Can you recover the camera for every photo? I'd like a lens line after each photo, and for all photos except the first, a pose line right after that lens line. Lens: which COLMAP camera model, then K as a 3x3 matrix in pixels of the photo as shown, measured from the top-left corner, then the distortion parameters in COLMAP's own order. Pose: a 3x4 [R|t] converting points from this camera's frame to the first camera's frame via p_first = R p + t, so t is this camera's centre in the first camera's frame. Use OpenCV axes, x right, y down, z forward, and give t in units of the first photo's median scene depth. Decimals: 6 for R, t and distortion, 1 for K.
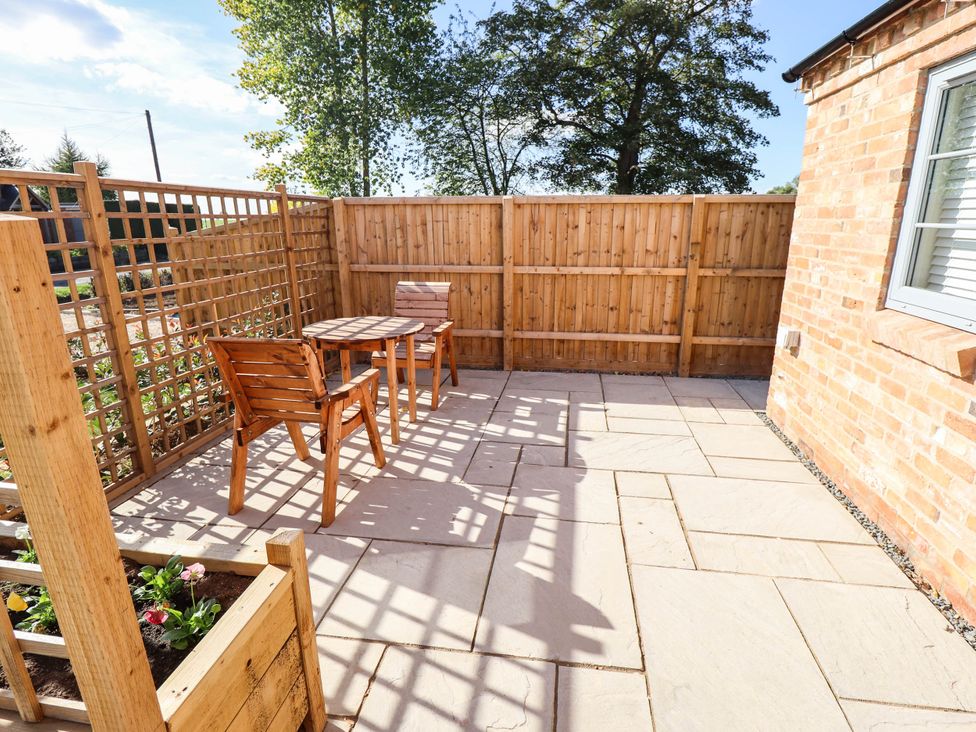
lens RADIAL K [[508.9, 0, 498.4], [0, 508.9, 362.4], [0, 0, 1]] dist [0.000837, -0.013844]
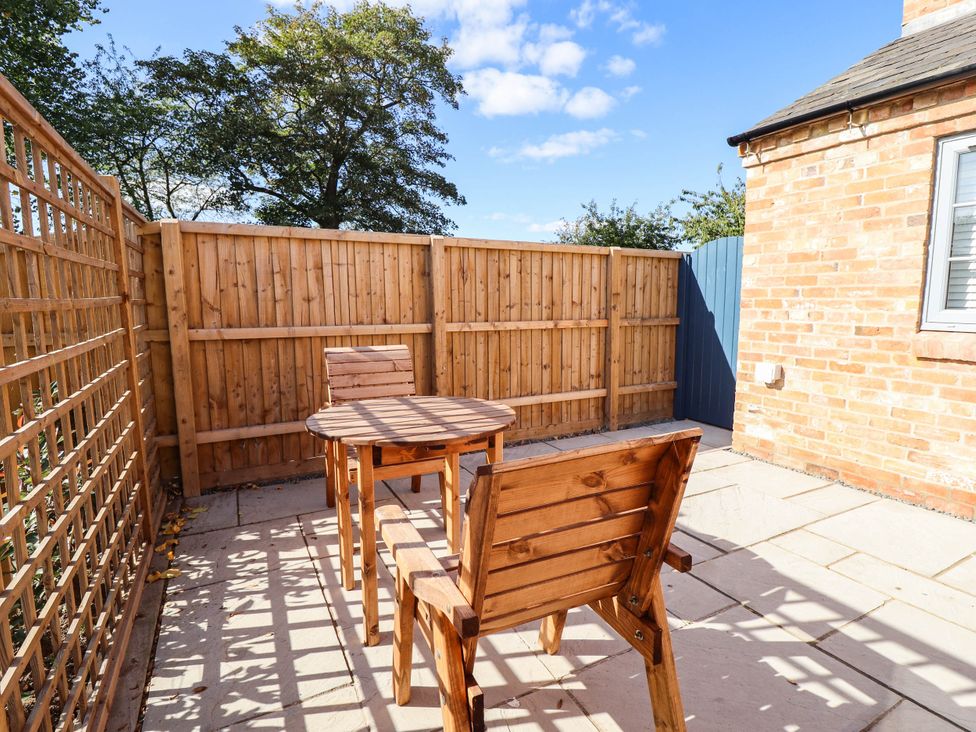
lens RADIAL K [[508.9, 0, 498.4], [0, 508.9, 362.4], [0, 0, 1]] dist [0.000837, -0.013844]
pose [[0.804667, -0.072637, 0.589267, -0.368527], [0.158878, 0.982637, -0.095828, -0.040432], [-0.572075, 0.170731, 0.802235, 0.329217]]
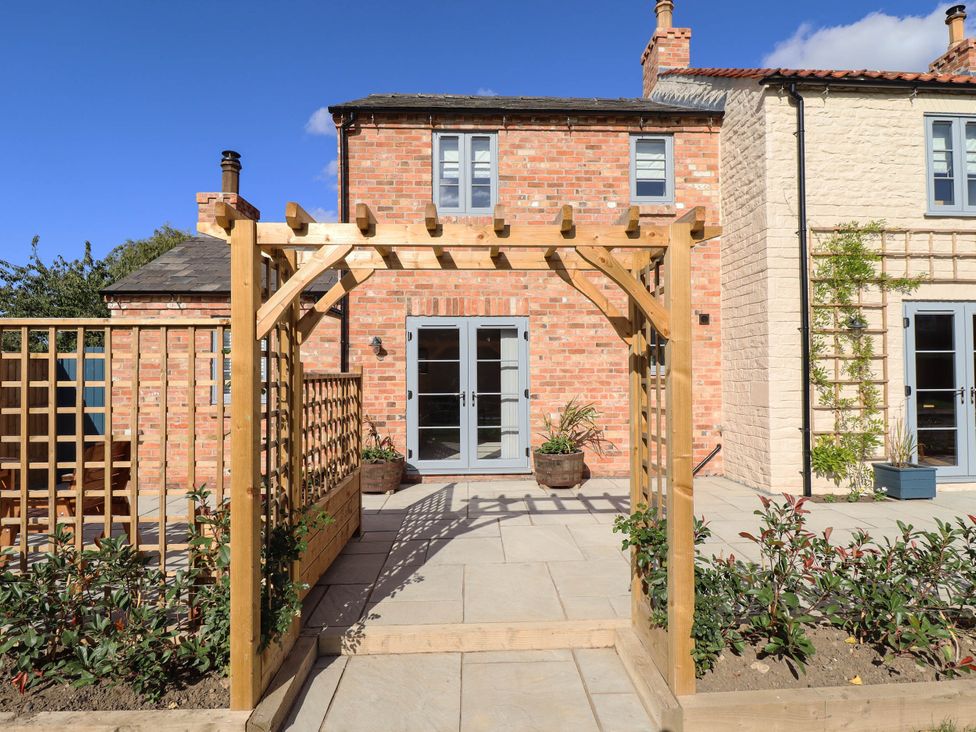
lens RADIAL K [[551.5, 0, 502.7], [0, 551.5, 362.0], [0, 0, 1]] dist [0.010230, -0.019022]
pose [[-0.192598, 0.024678, 0.980967, -1.099594], [0.269173, 0.962666, 0.028630, -0.001331], [-0.943638, 0.269564, -0.192050, 0.069834]]
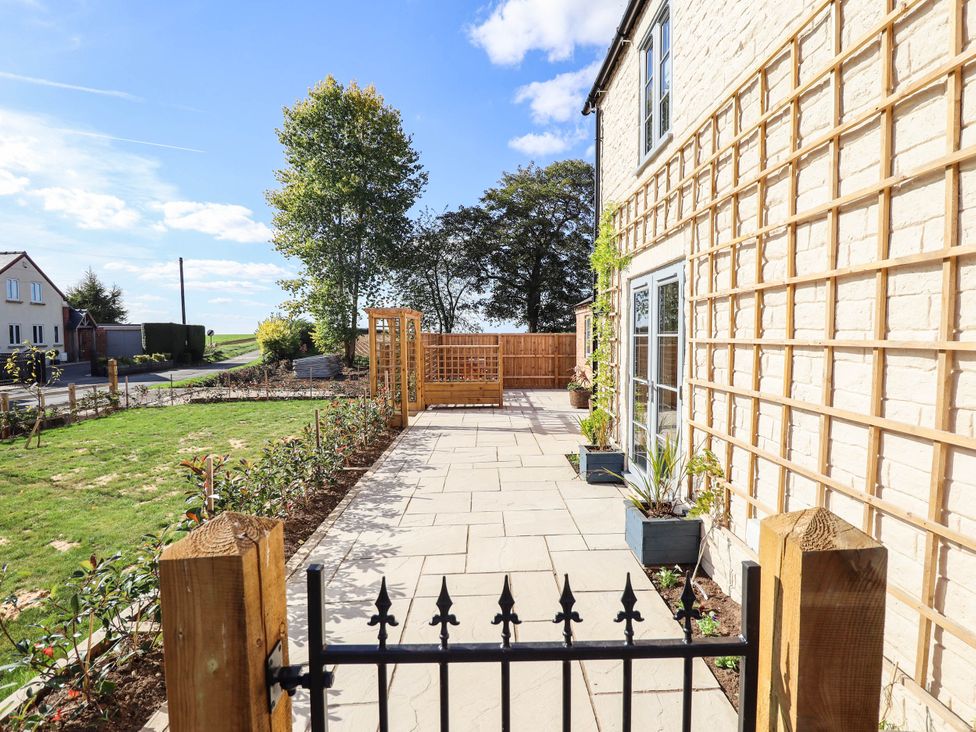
lens RADIAL K [[508.9, 0, 498.4], [0, 508.9, 362.4], [0, 0, 1]] dist [0.000837, -0.013844]
pose [[0.986236, -0.008986, 0.165102, -0.500059], [0.044664, 0.975880, -0.213691, 0.519648], [-0.159200, 0.218124, 0.962849, -1.976128]]
